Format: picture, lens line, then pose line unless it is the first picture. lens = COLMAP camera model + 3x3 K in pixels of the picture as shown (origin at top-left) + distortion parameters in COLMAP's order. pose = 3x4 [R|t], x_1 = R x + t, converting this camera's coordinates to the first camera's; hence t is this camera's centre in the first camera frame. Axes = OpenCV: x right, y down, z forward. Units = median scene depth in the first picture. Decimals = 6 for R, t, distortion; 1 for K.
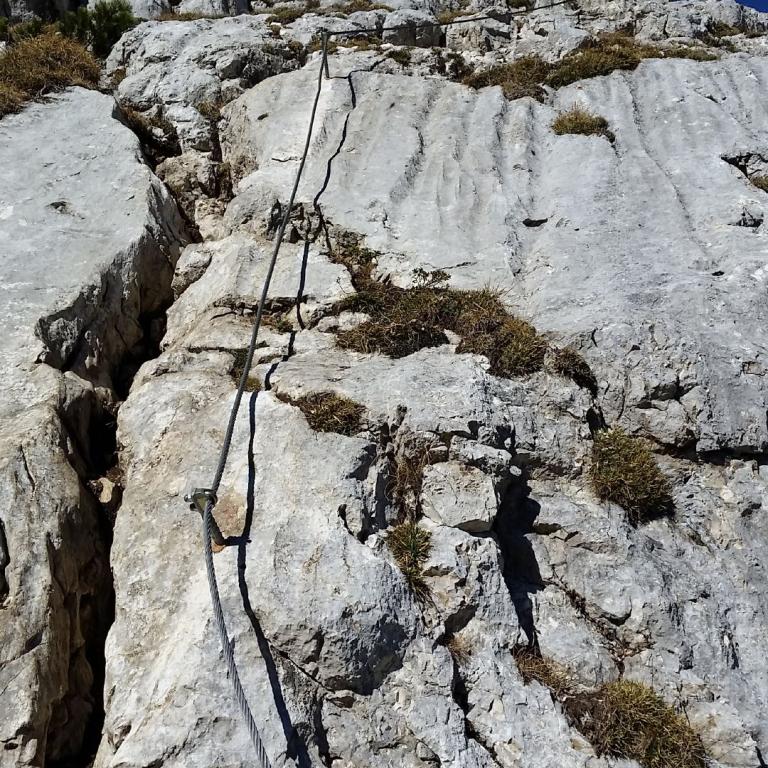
lens RADIAL K [[1090.8, 0, 385.6], [0, 1090.8, 385.6], [0, 0, 1]] dist [0.096706, 0.000000]
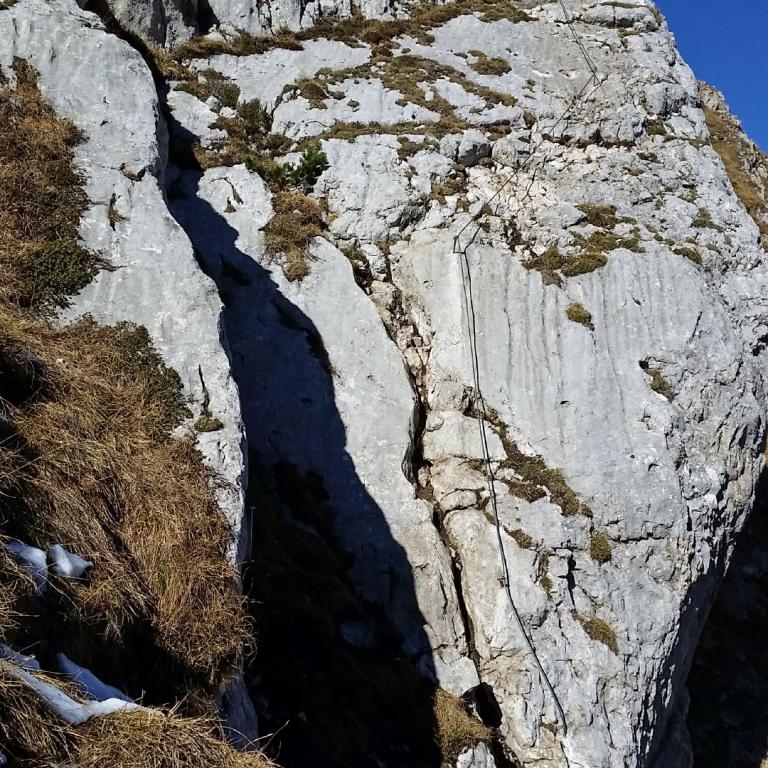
lens RADIAL K [[1090.8, 0, 382.8], [0, 1090.8, 382.8], [0, 0, 1]] dist [0.096706, 0.000000]
pose [[0.990562, 0.046550, 0.128919, -0.928796], [-0.084175, 0.948904, 0.304132, -1.417966], [-0.108174, -0.312114, 0.943866, -2.016621]]
